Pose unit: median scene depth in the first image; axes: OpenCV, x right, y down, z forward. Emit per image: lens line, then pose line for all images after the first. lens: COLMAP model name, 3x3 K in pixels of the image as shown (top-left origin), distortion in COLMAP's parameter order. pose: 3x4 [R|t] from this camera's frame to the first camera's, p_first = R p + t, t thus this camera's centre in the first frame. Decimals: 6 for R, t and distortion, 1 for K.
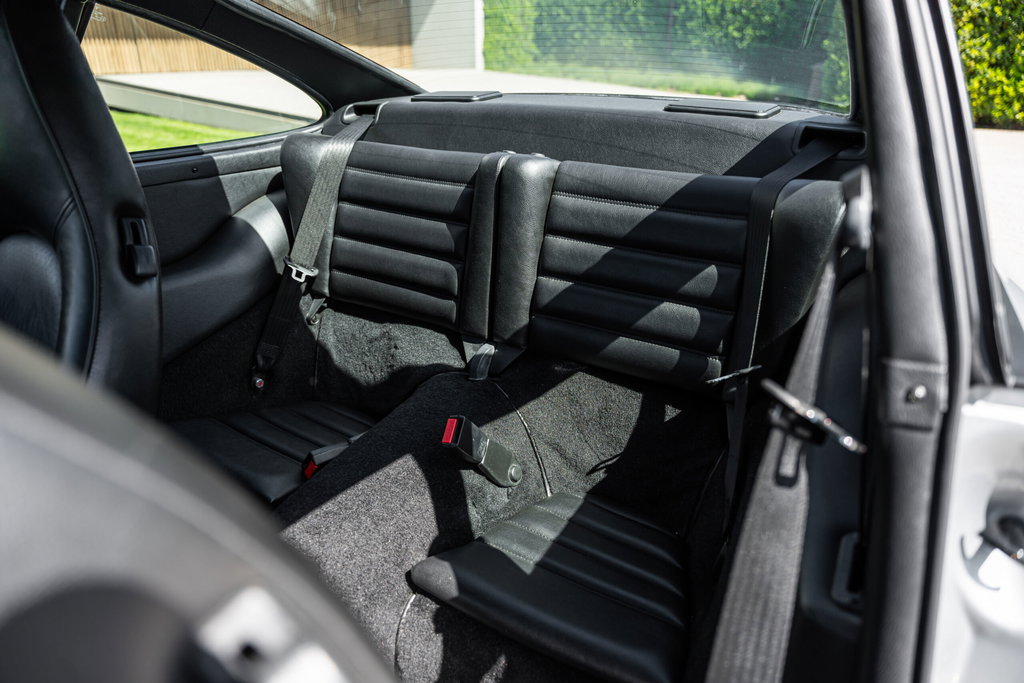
lens RADIAL K [[657.0, 0, 509.1], [0, 657.0, 315.6], [0, 0, 1]] dist [0.006568, 0.000617]
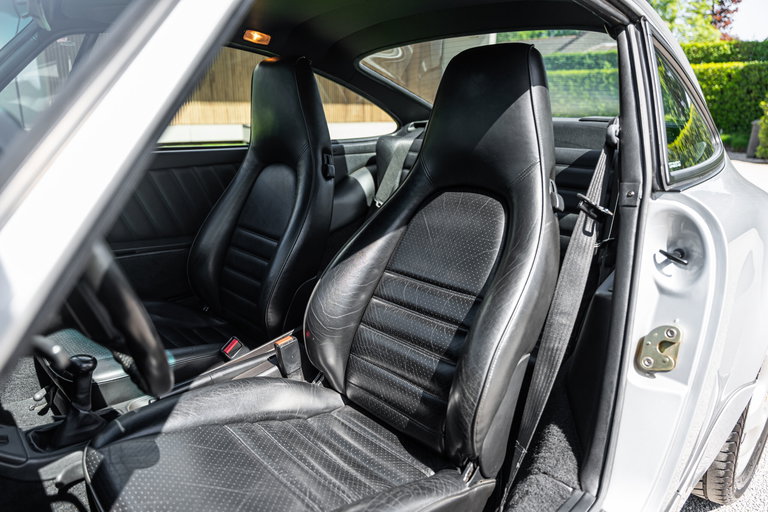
lens RADIAL K [[492.8, 0, 381.8], [0, 492.8, 236.6], [0, 0, 1]] dist [0.006568, 0.000617]
pose [[0.970533, 0.066776, -0.231532, 0.028400], [-0.097082, 0.987762, -0.122067, 0.208031], [0.220548, 0.140948, 0.965139, -0.387439]]
